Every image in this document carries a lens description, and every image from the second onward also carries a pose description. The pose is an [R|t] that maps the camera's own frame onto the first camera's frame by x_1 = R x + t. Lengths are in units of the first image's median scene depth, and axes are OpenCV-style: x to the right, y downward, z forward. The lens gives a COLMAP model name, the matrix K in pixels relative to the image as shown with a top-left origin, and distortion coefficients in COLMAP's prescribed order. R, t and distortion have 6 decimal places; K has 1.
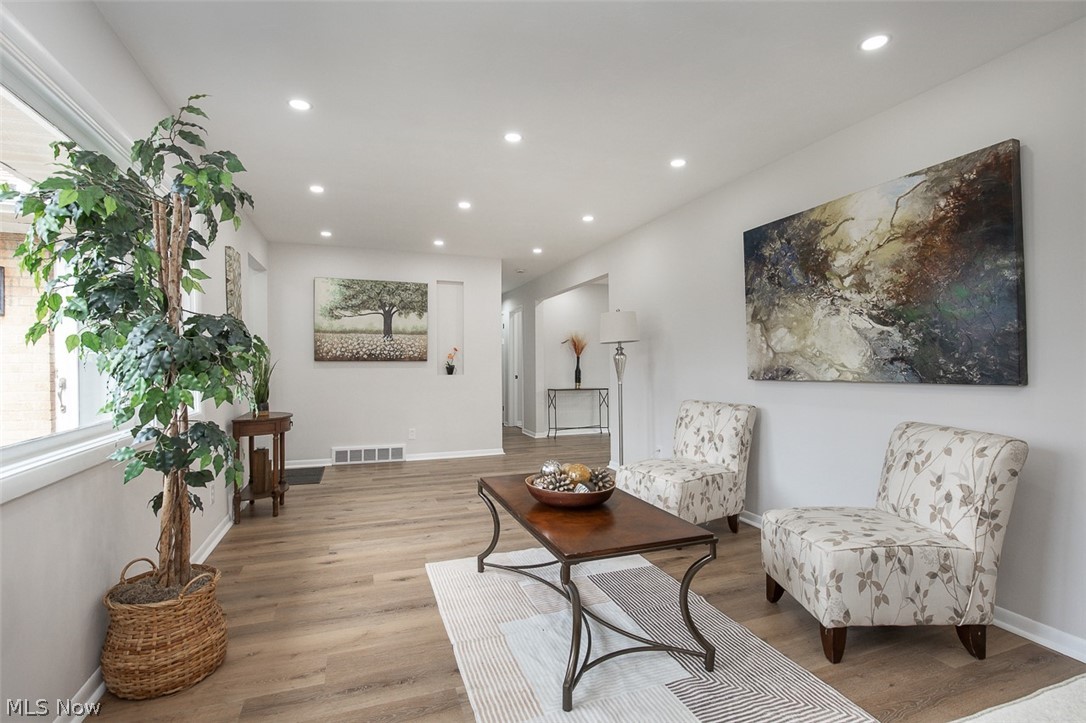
lens RADIAL K [[496.7, 0, 540.9], [0, 496.7, 366.5], [0, 0, 1]] dist [-0.001690, 0.000368]
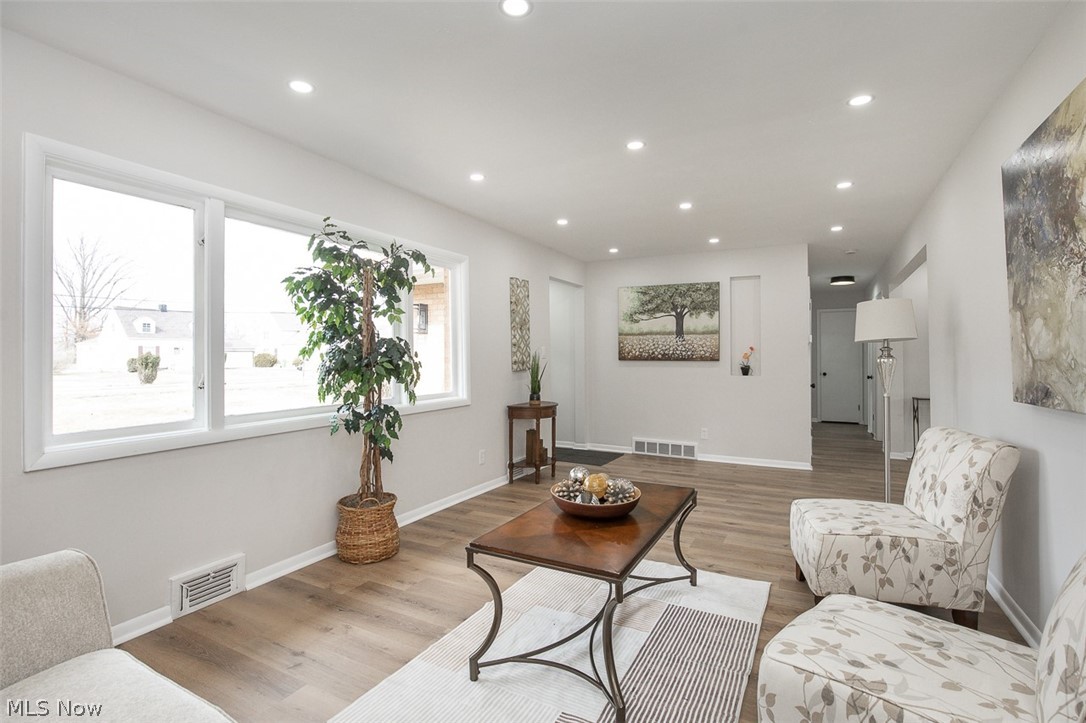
lens RADIAL K [[505.4, 0, 563.2], [0, 505.4, 354.9], [0, 0, 1]] dist [-0.020813, 0.011491]
pose [[0.682870, 0.000412, -0.730540, 0.527511], [-0.007779, 0.999947, -0.006706, -0.025072], [0.730499, 0.010262, 0.682837, 0.180856]]
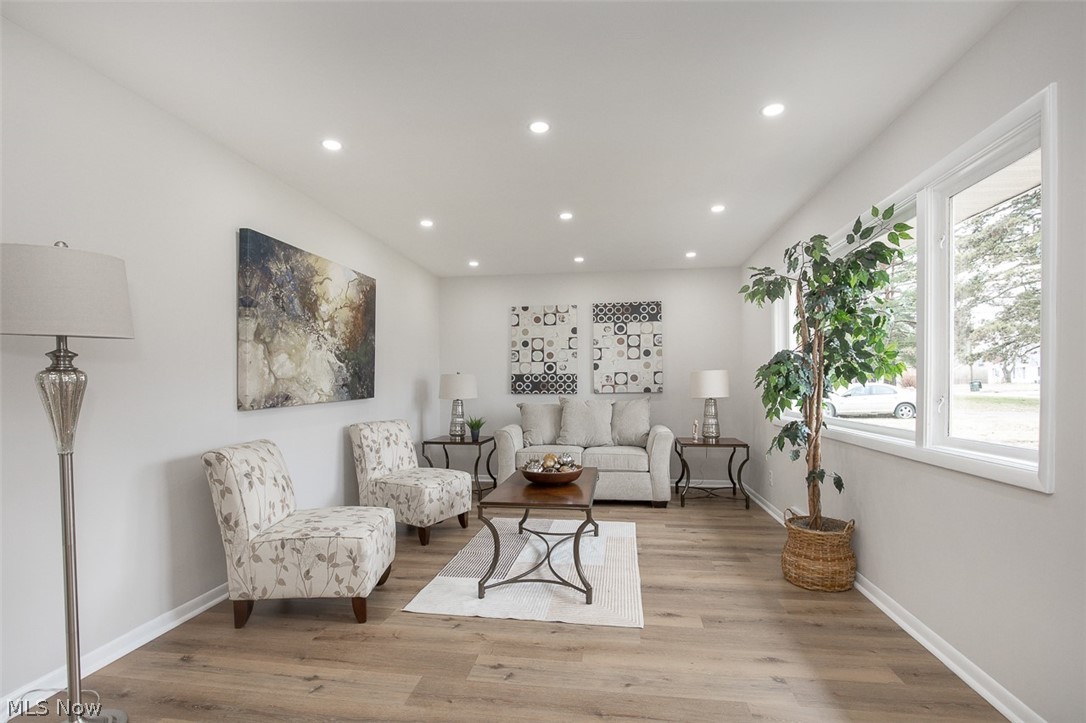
lens RADIAL K [[500.6, 0, 538.2], [0, 500.6, 393.5], [0, 0, 1]] dist [0.000465, 0.000172]
pose [[-0.868388, -0.002208, 0.495881, -0.437031], [0.013571, 0.999510, 0.028216, -0.019190], [-0.495700, 0.031232, -0.867932, 1.590675]]
